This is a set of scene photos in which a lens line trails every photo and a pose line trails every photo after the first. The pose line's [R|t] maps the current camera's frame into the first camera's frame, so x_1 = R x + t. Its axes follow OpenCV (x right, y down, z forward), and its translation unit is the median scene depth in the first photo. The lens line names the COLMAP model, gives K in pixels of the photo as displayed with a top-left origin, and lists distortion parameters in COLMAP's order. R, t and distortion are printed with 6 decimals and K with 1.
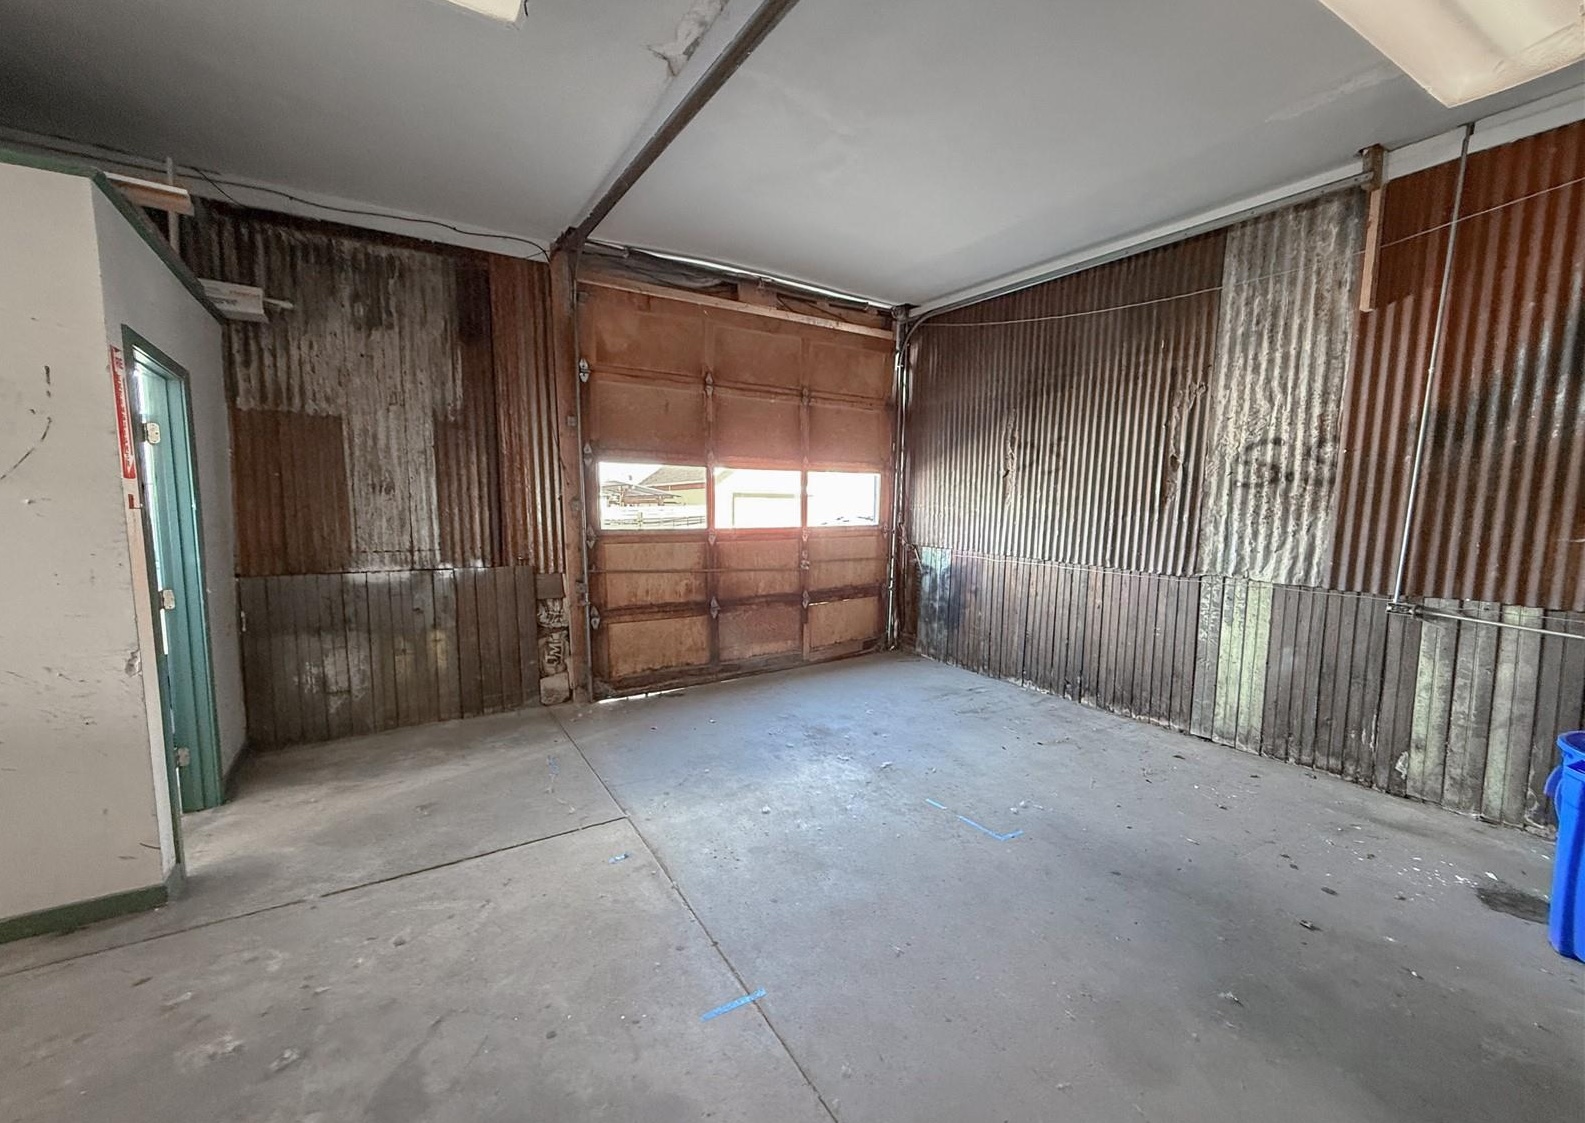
lens RADIAL K [[640.3, 0, 790.0], [0, 640.3, 575.1], [0, 0, 1]] dist [0.001282, 0.000070]
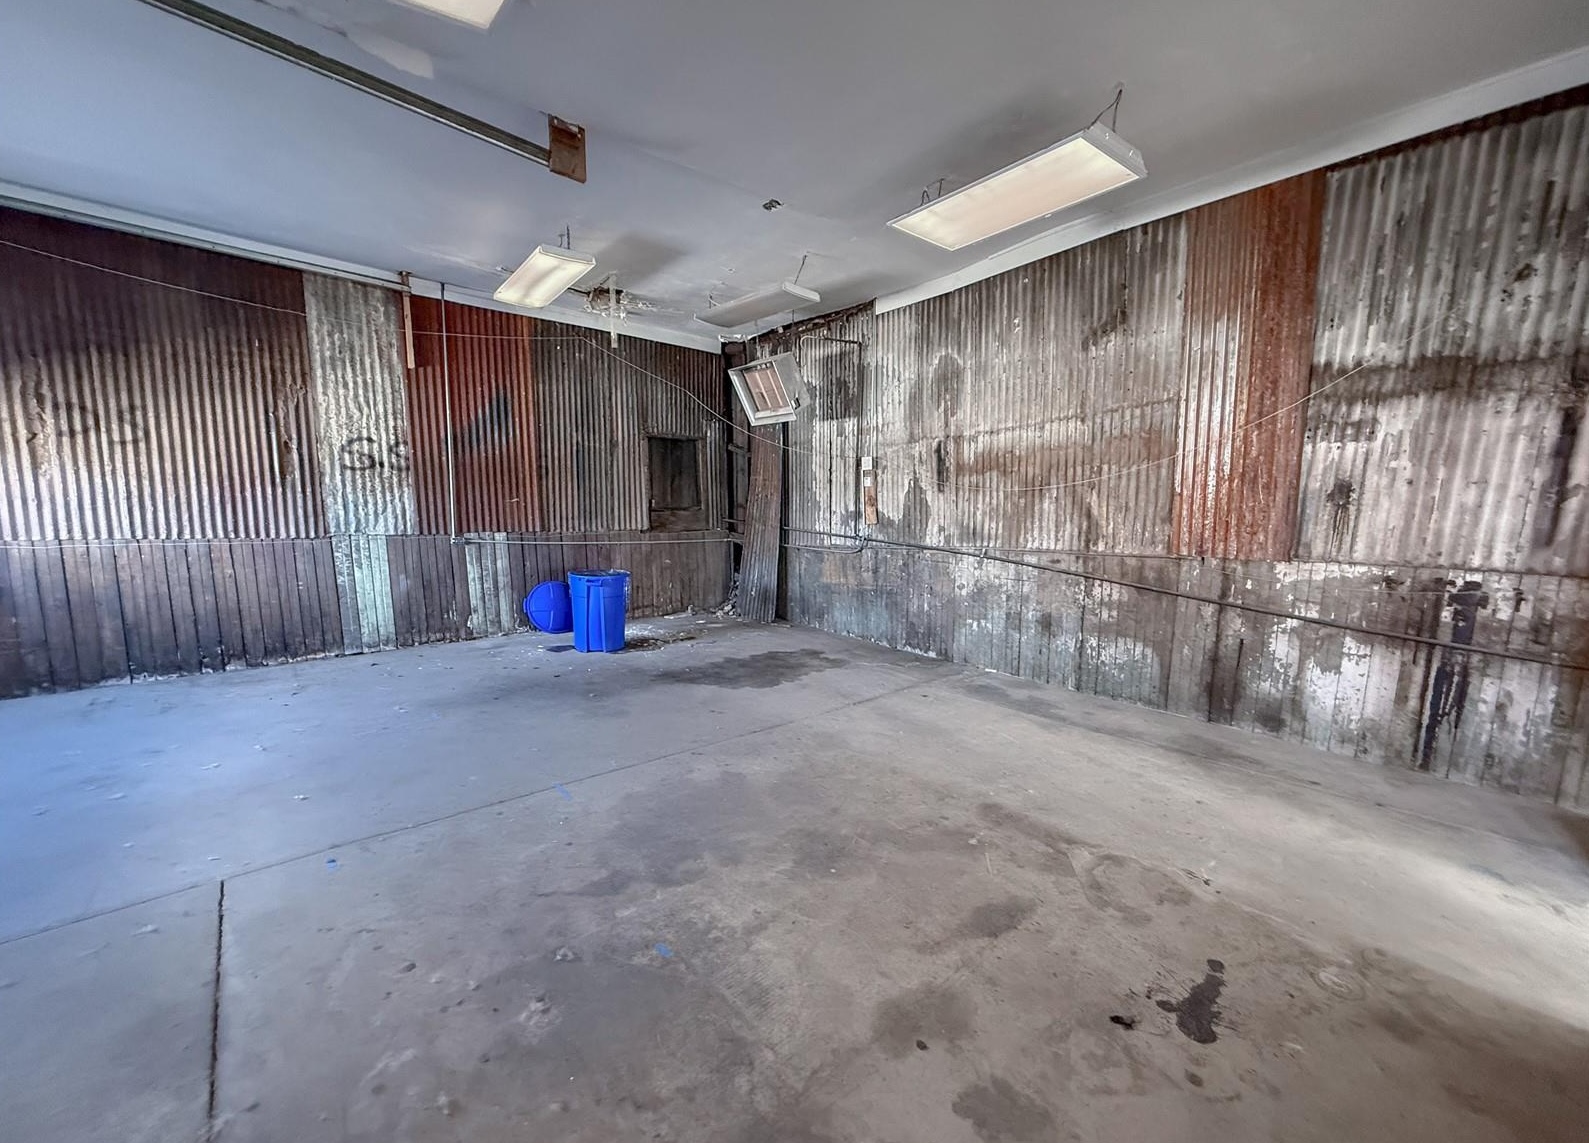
lens RADIAL K [[629.5, 0, 794.3], [0, 629.5, 568.0], [0, 0, 1]] dist [-0.002736, 0.000252]
pose [[-0.179264, -0.130550, 0.975101, -0.857851], [0.083980, 0.985508, 0.147382, -0.047352], [-0.980210, 0.108309, -0.165702, 0.306342]]
